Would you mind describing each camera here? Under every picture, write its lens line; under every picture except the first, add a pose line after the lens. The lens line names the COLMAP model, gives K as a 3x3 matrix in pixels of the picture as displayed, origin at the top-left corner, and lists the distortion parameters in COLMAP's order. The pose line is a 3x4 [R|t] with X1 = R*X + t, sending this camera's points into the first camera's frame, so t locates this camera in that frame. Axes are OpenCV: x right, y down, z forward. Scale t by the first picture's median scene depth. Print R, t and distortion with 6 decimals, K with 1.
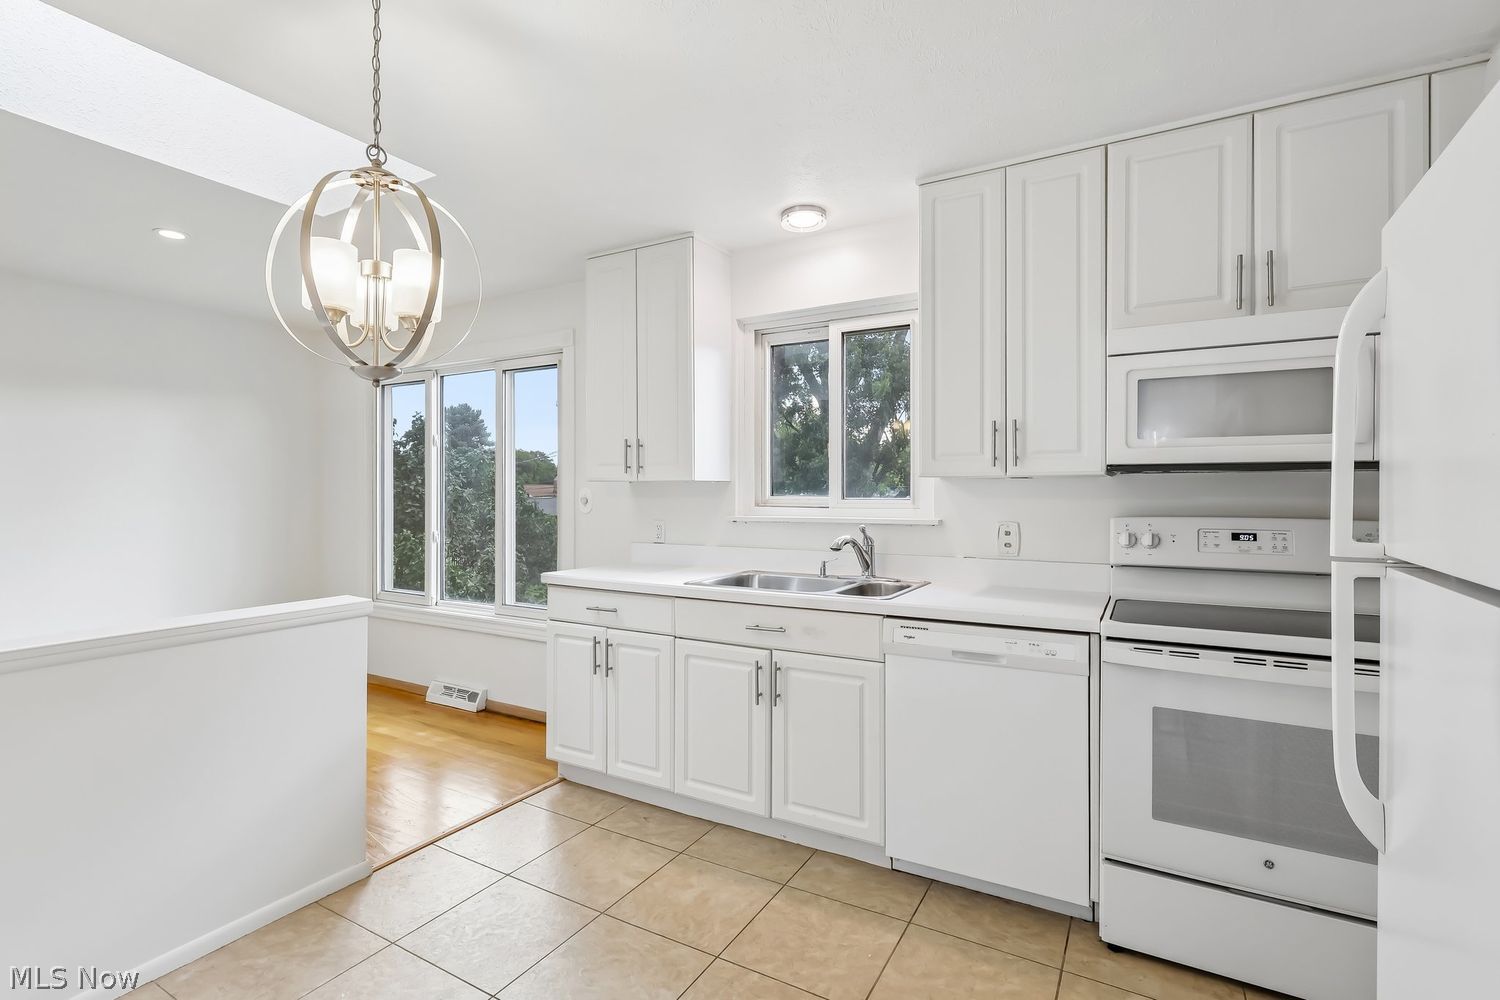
lens RADIAL K [[698.3, 0, 748.2], [0, 698.3, 491.2], [0, 0, 1]] dist [-0.001674, -0.000472]
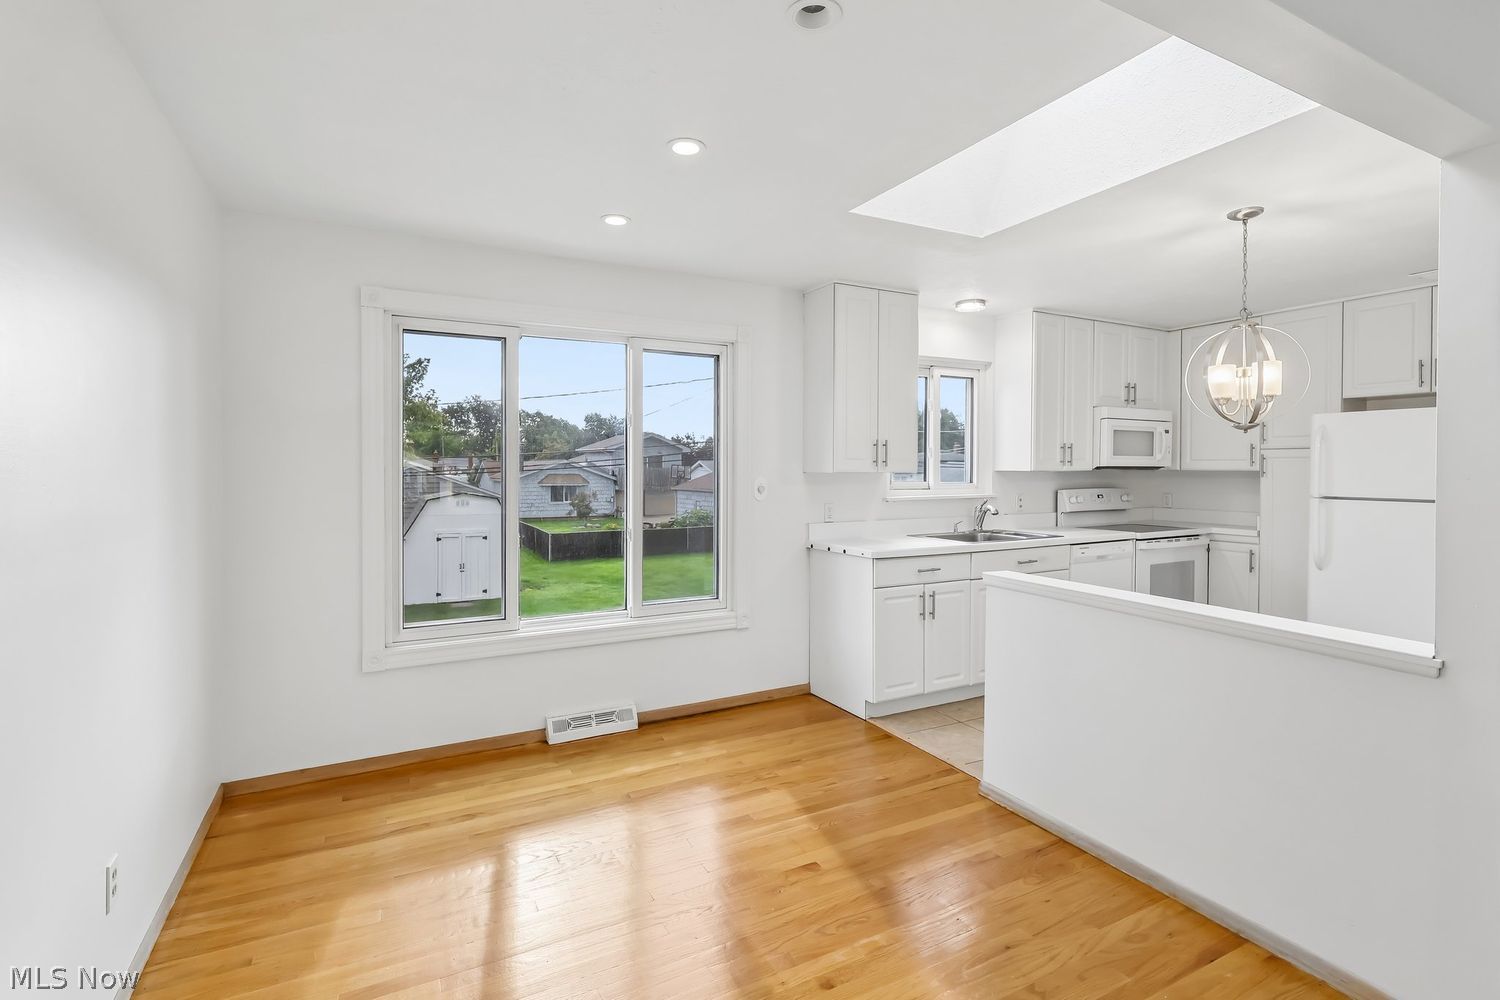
lens RADIAL K [[698.3, 0, 725.3], [0, 698.3, 473.2], [0, 0, 1]] dist [-0.001674, -0.000472]
pose [[0.544577, -0.009103, 0.838661, -1.538603], [-0.000302, 0.999939, 0.011049, -0.030313], [-0.838711, -0.006271, 0.544541, 0.599955]]
